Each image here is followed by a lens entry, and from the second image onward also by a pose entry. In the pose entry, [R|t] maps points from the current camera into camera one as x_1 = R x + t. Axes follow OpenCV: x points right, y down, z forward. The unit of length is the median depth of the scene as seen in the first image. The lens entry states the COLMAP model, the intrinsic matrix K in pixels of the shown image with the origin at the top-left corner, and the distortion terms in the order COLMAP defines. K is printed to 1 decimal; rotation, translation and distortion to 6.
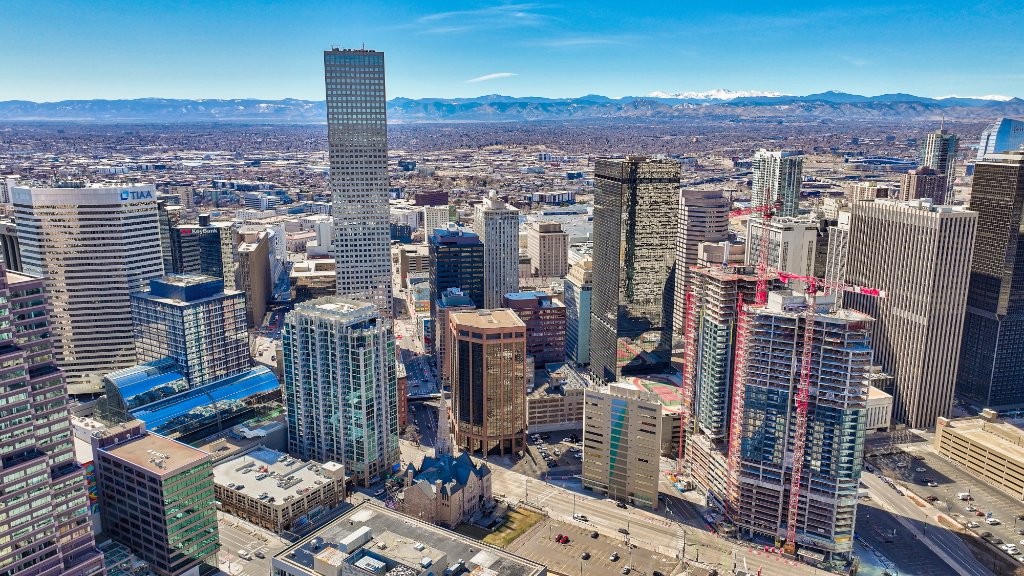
lens RADIAL K [[729.6, 0, 521.1], [0, 729.6, 288.6], [0, 0, 1]] dist [0.000634, 0.004282]
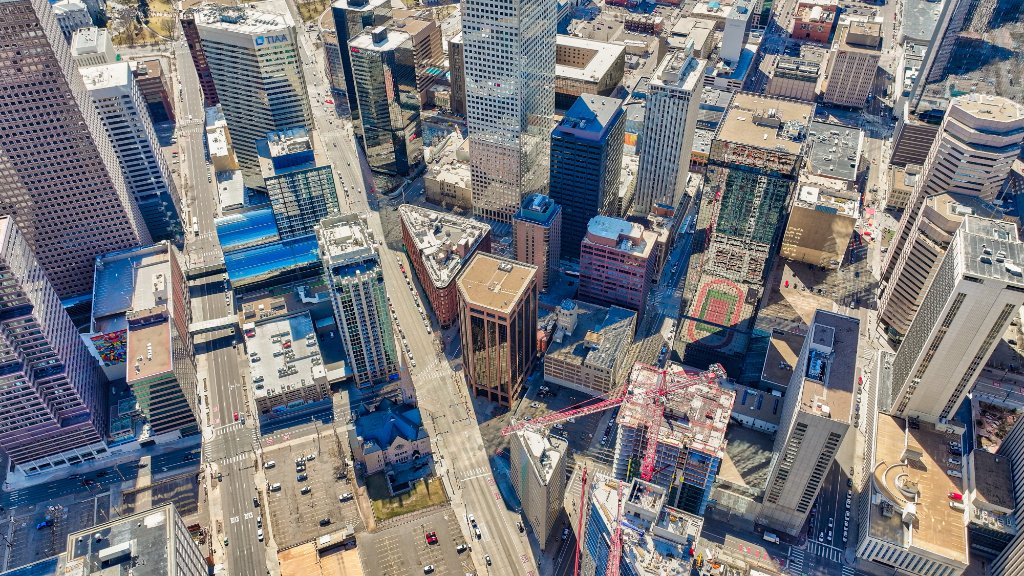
lens RADIAL K [[716.3, 0, 512.0], [0, 716.3, 288.0], [0, 0, 1]] dist [0.003416, 0.003924]
pose [[0.800854, 0.383840, -0.459673, 0.413357], [-0.119437, 0.854535, 0.505474, -0.432432], [0.586828, -0.349909, 0.730203, 0.351044]]
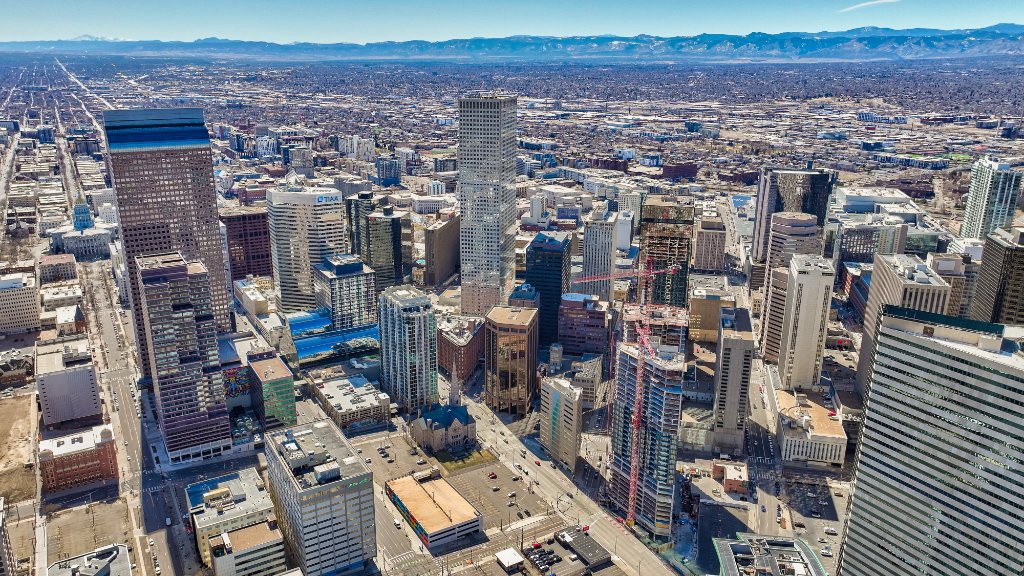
lens RADIAL K [[731.5, 0, 506.1], [0, 731.5, 290.5], [0, 0, 1]] dist [0.008163, 0.008433]
pose [[0.888859, 0.139925, -0.436291, 0.560921], [-0.103133, 0.988891, 0.107039, -0.156934], [0.446422, -0.050147, 0.893416, -0.243012]]
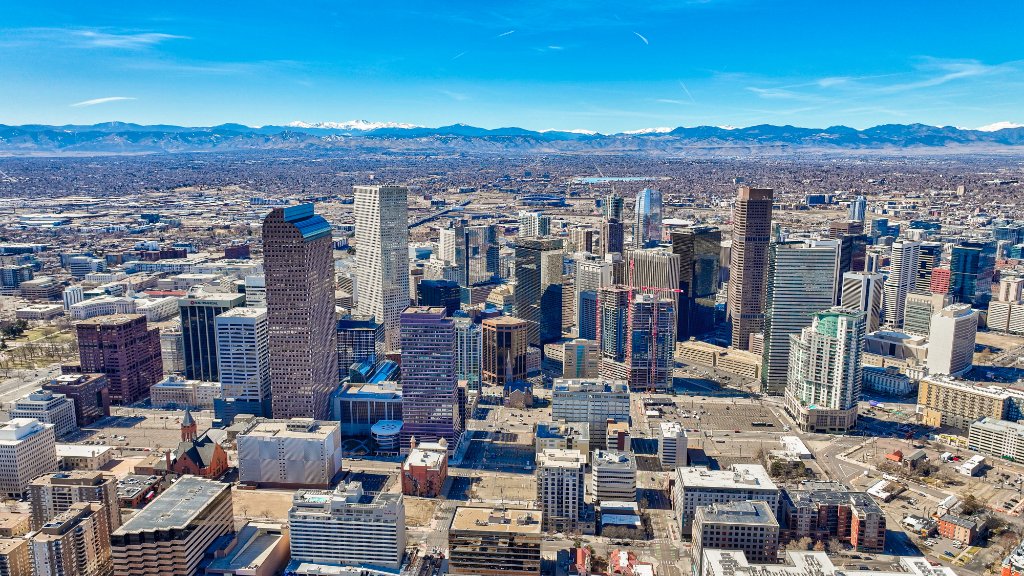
lens RADIAL K [[714.6, 0, 512.0], [0, 714.6, 288.0], [0, 0, 1]] dist [-0.000002, 0.002611]
pose [[0.893003, -0.086073, 0.441742, -0.968417], [0.101004, 0.994832, -0.010342, -0.030349], [-0.438569, 0.053853, 0.897082, -0.902600]]
